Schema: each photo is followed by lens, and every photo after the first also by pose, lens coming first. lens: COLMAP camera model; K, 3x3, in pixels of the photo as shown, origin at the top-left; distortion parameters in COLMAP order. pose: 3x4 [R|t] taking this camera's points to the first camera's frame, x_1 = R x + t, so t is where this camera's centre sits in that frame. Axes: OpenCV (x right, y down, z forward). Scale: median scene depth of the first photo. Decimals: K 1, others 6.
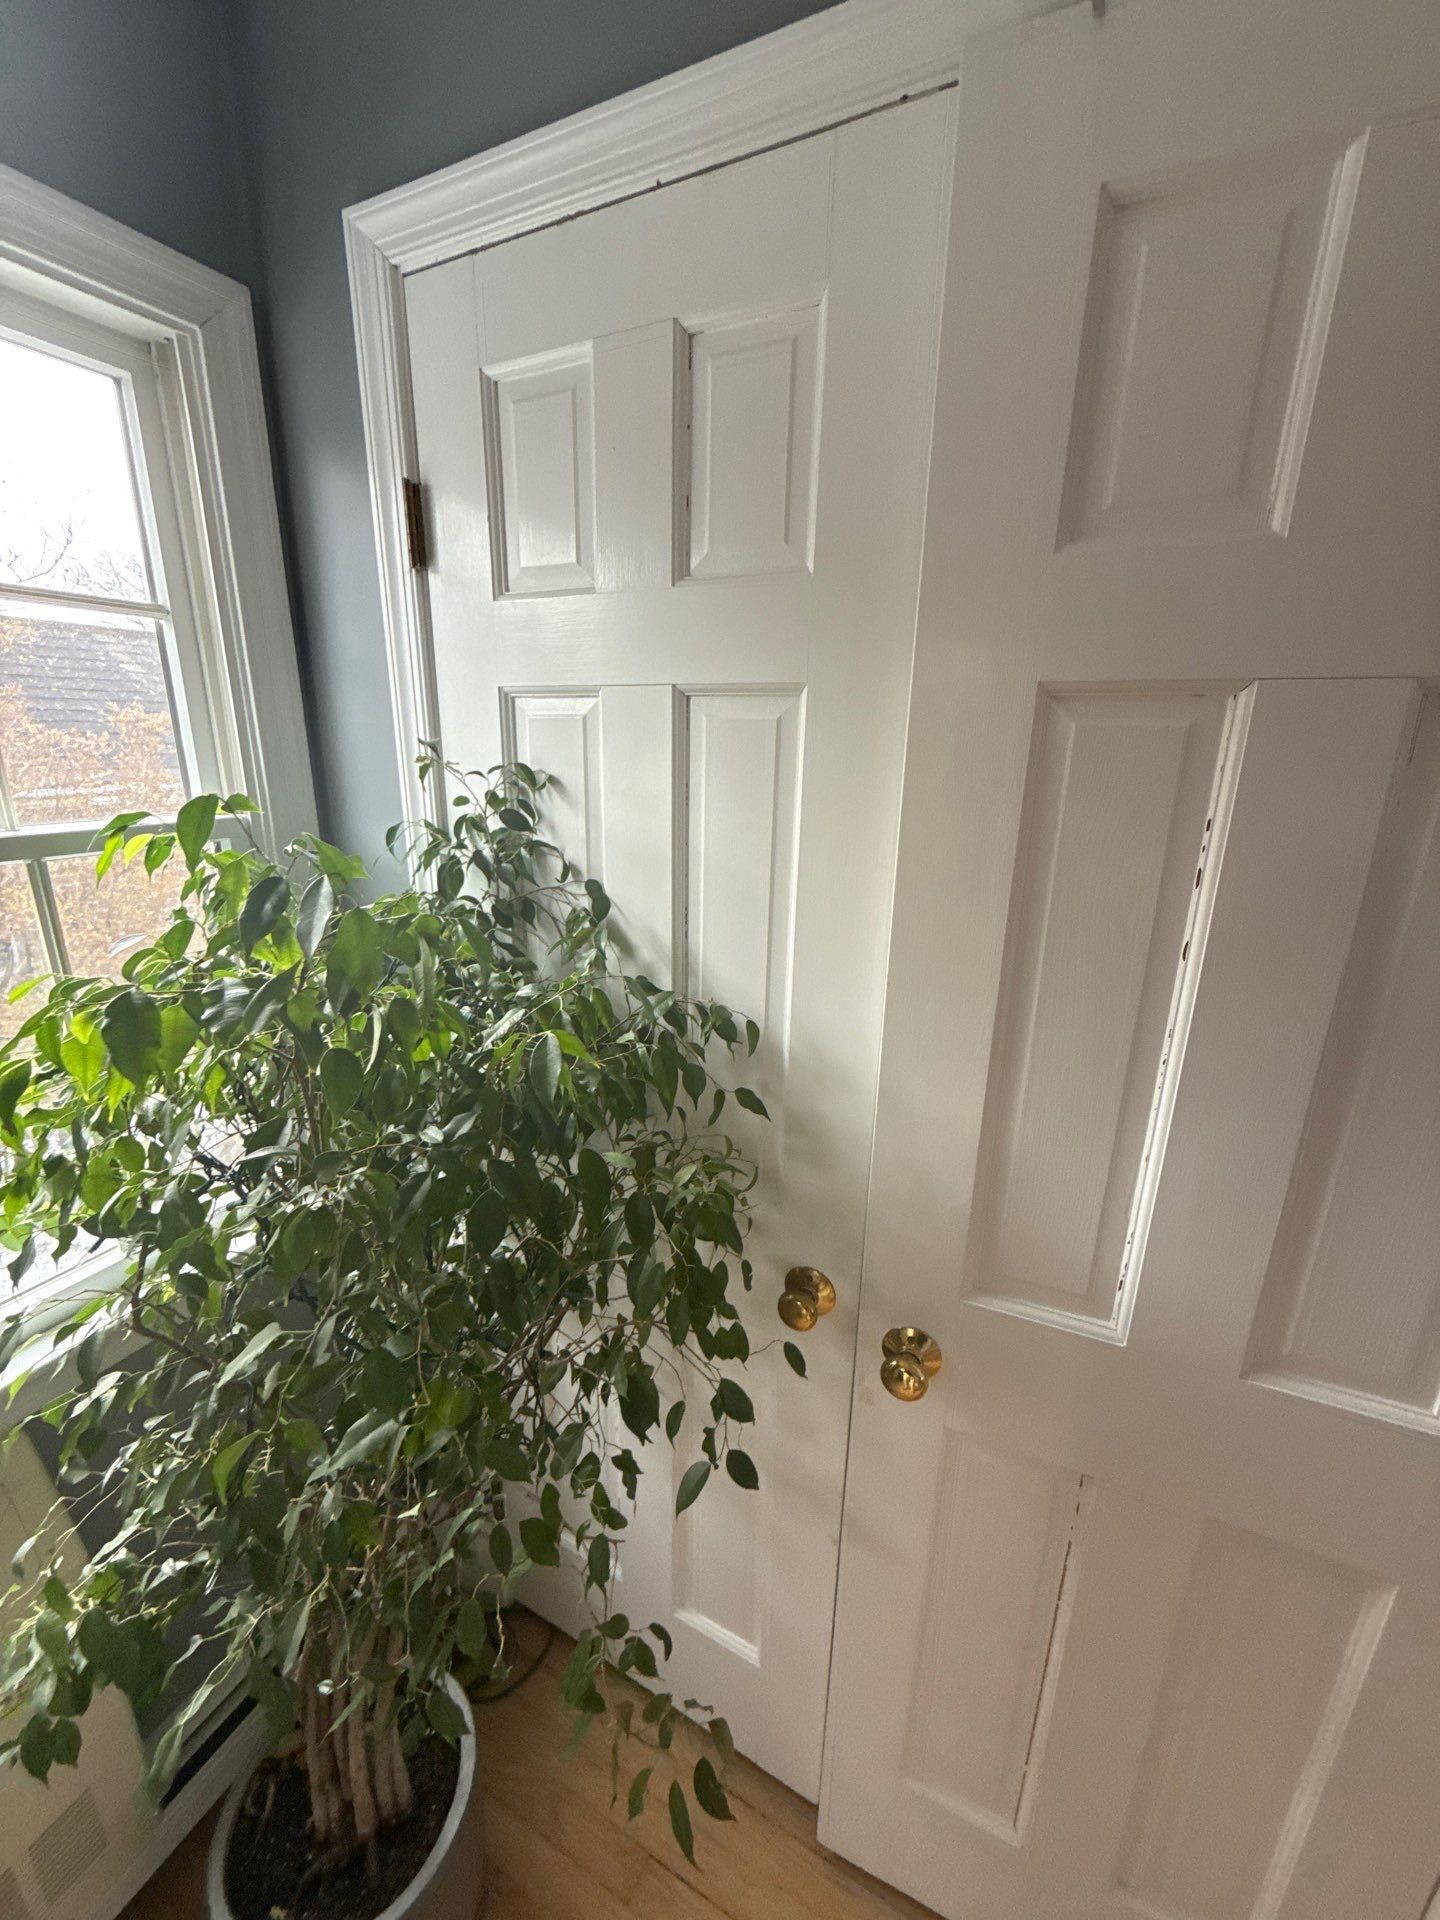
lens RADIAL K [[764.7, 0, 718.1], [0, 764.7, 959.0], [0, 0, 1]] dist [-0.004894, 0.000478]
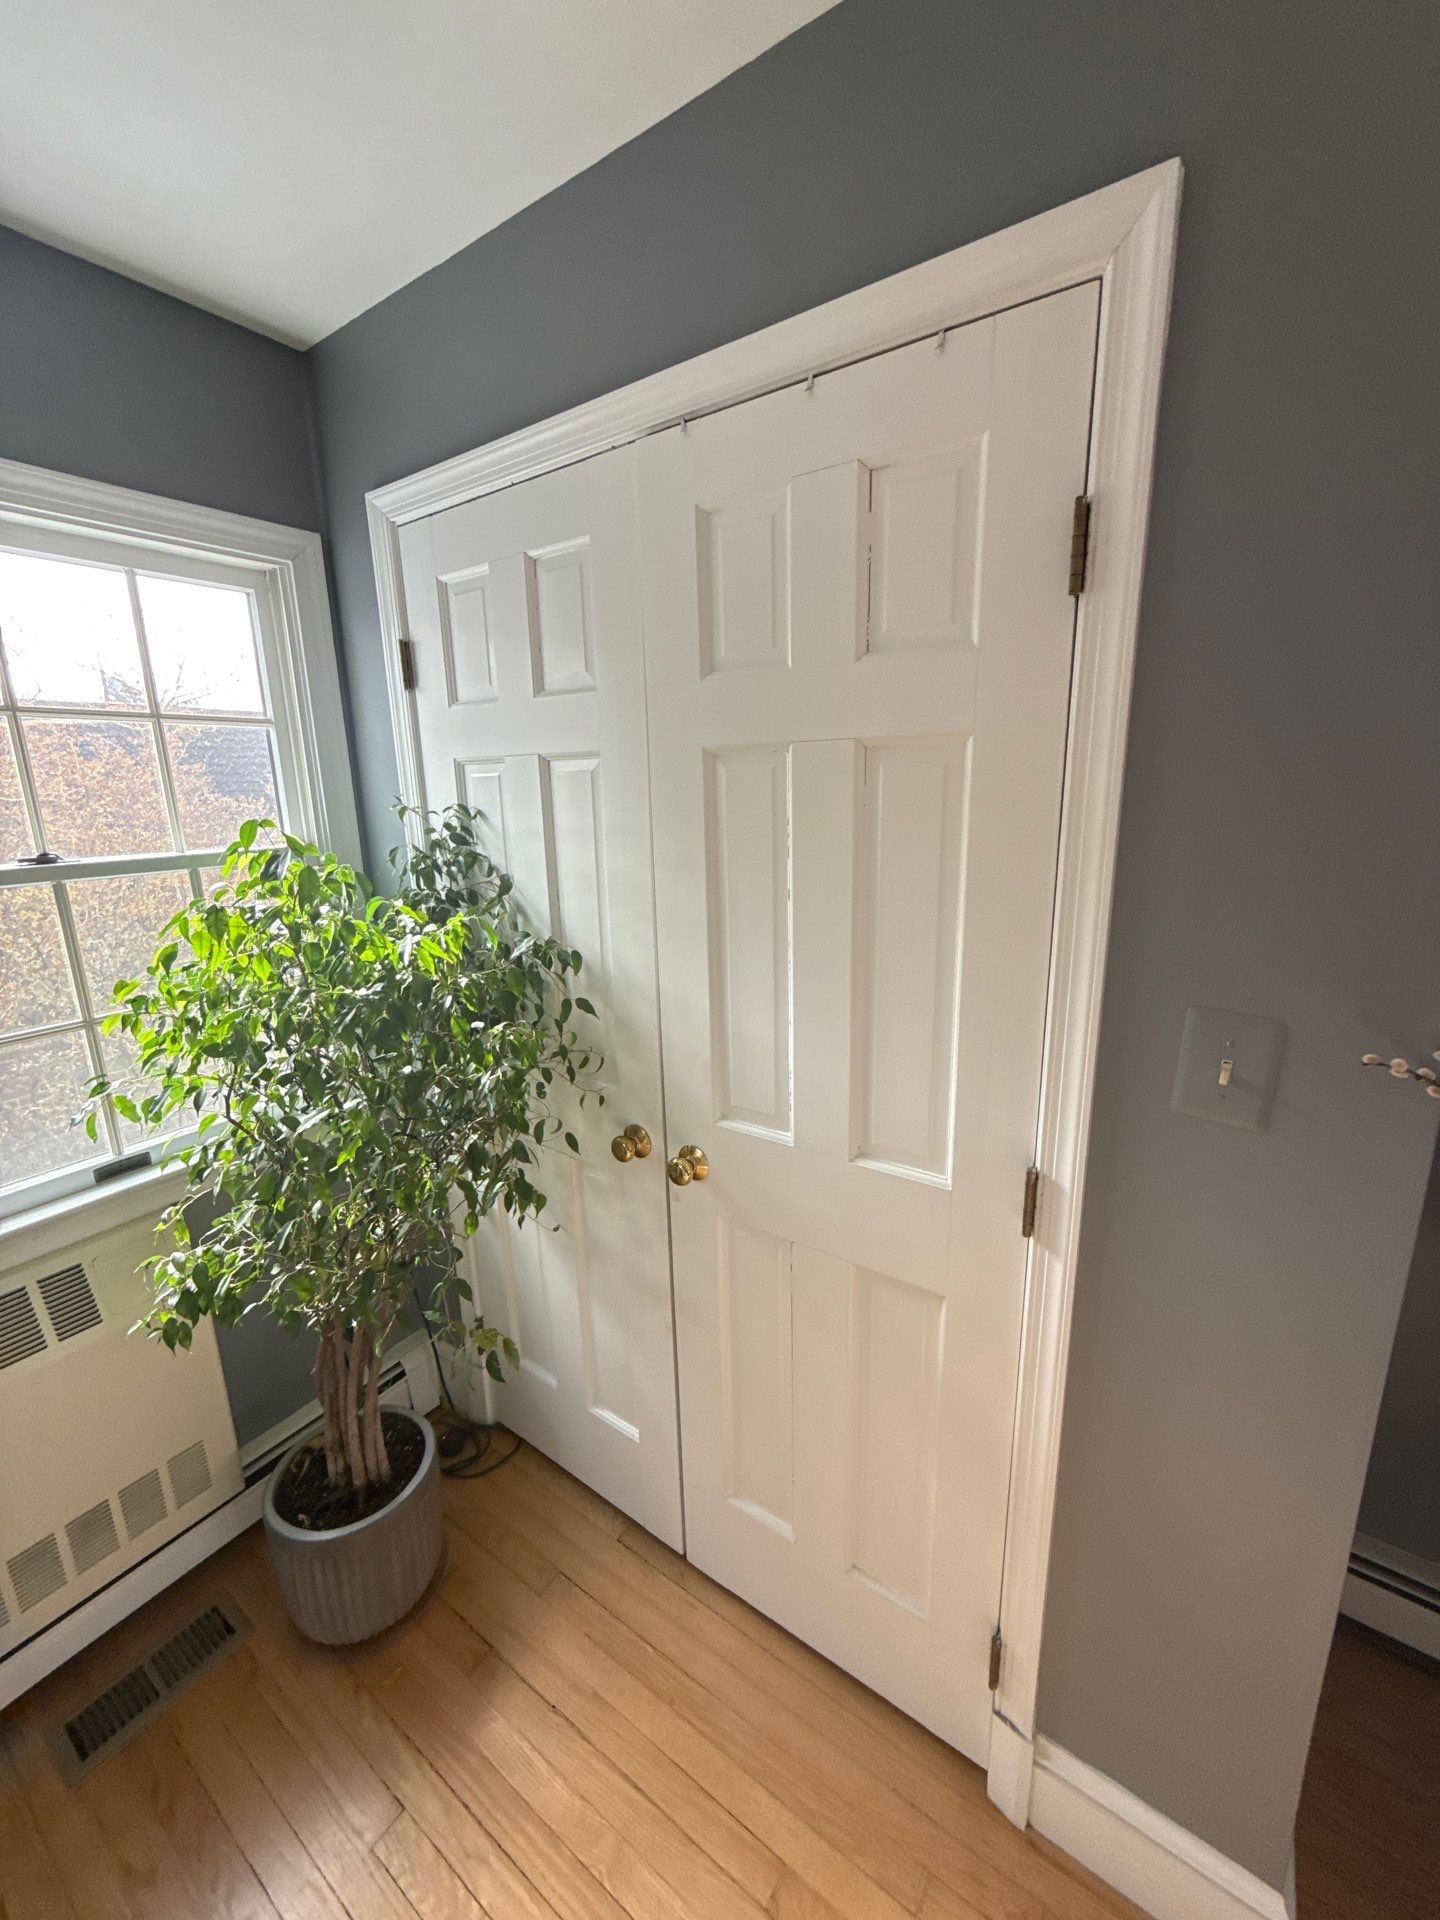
lens RADIAL K [[764.7, 0, 727.7], [0, 764.7, 962.0], [0, 0, 1]] dist [-0.004894, 0.000478]
pose [[0.990240, -0.006505, -0.139224, 0.563546], [-0.001135, 0.998501, -0.054727, 0.179195], [0.139371, 0.054351, 0.988748, -0.550567]]
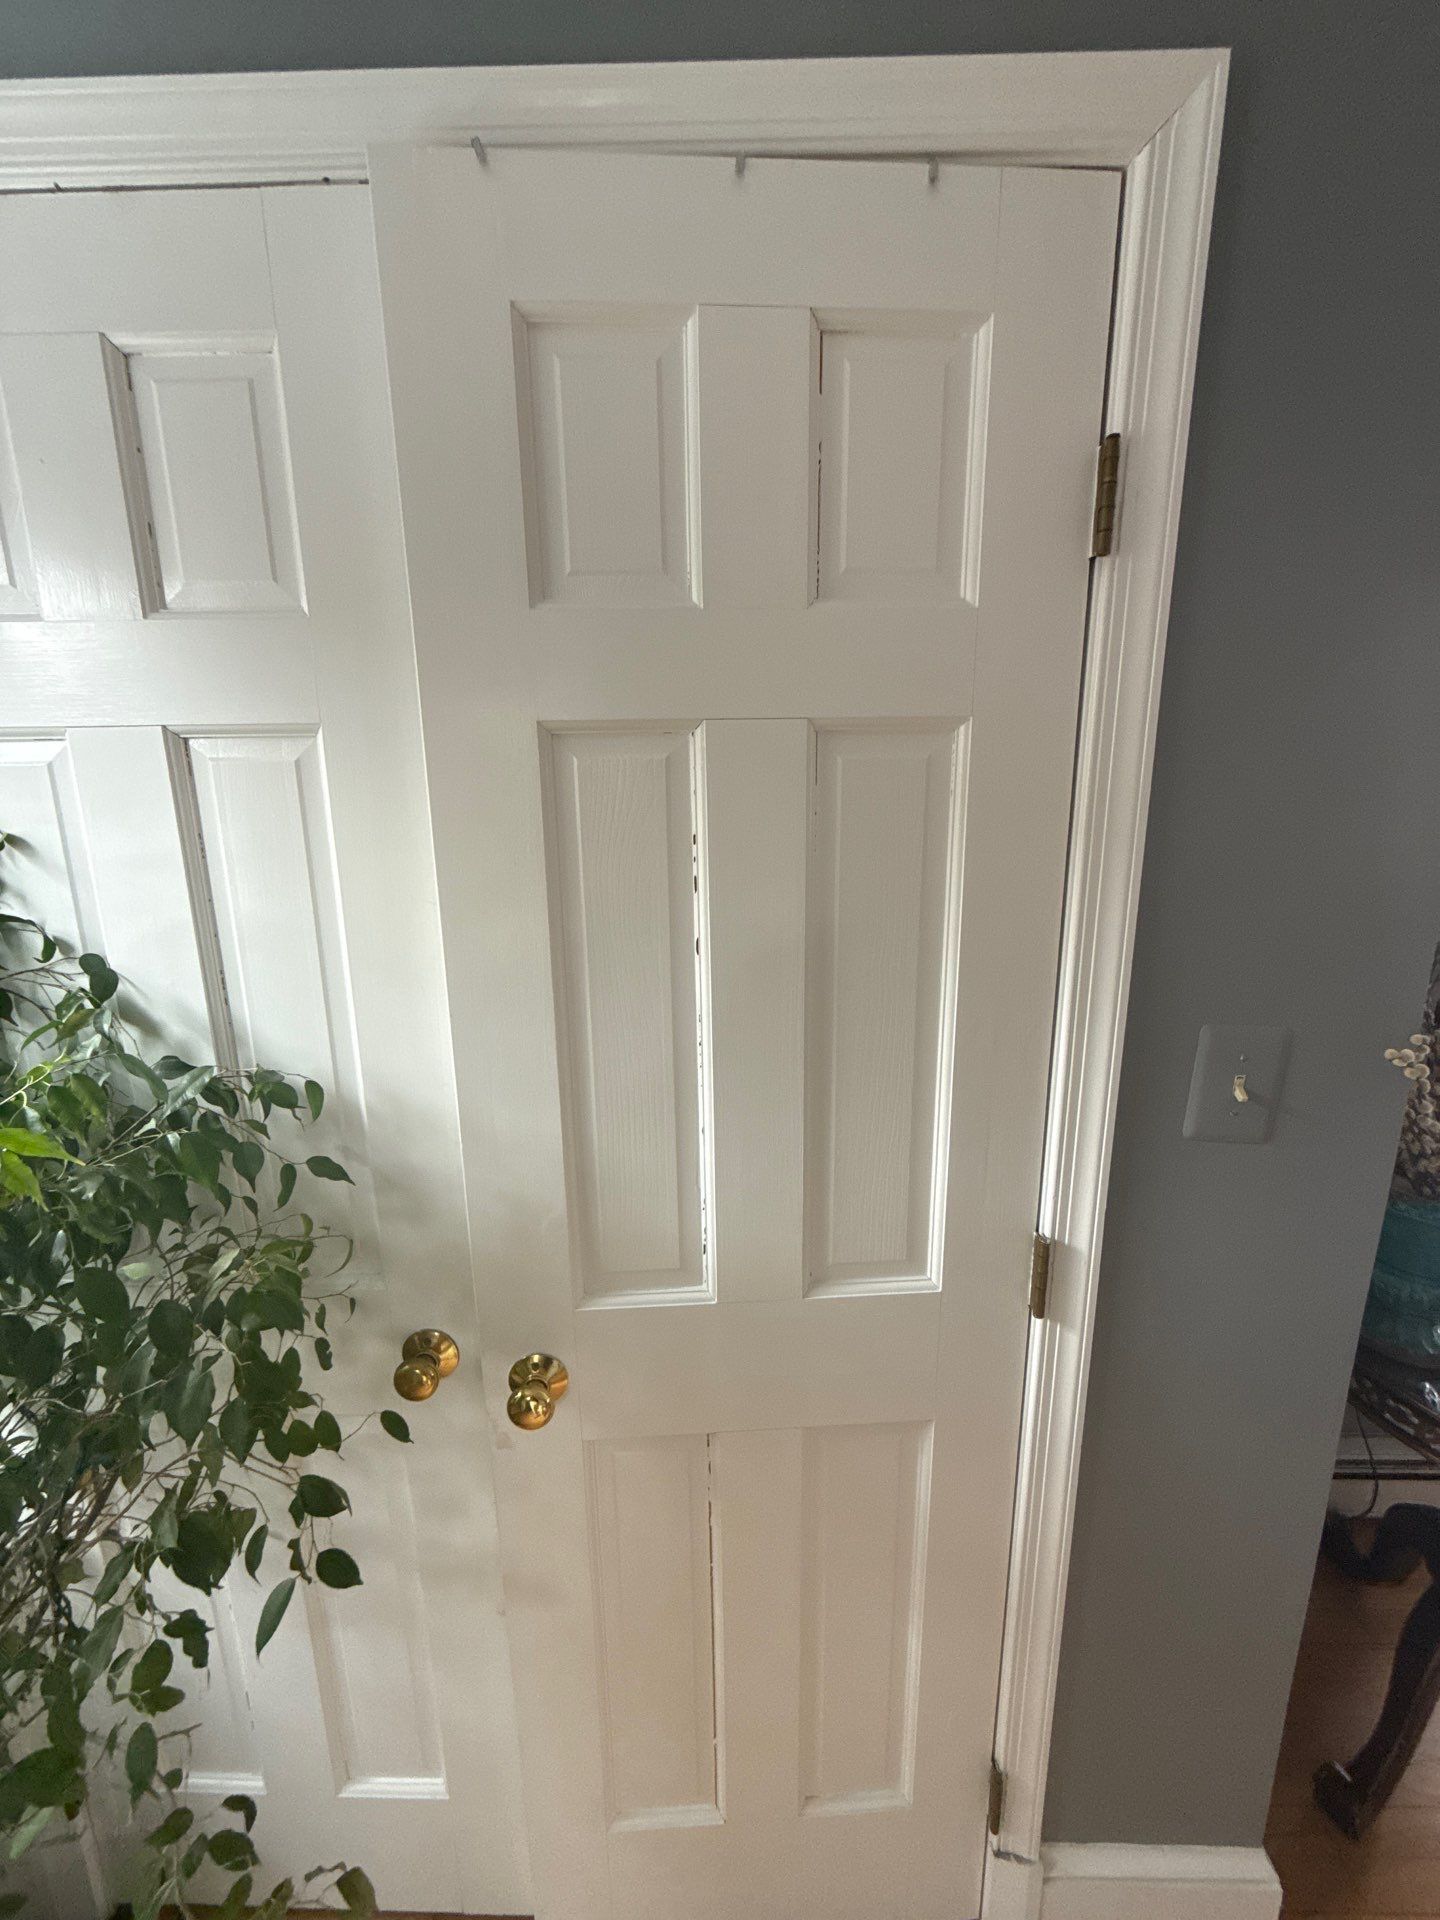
lens RADIAL K [[764.7, 0, 738.5], [0, 764.7, 962.1], [0, 0, 1]] dist [-0.004894, 0.000478]
pose [[0.891586, -0.124056, 0.435528, 0.117072], [0.154493, 0.987373, -0.035025, 0.049986], [-0.425684, 0.098514, 0.899493, -0.064914]]
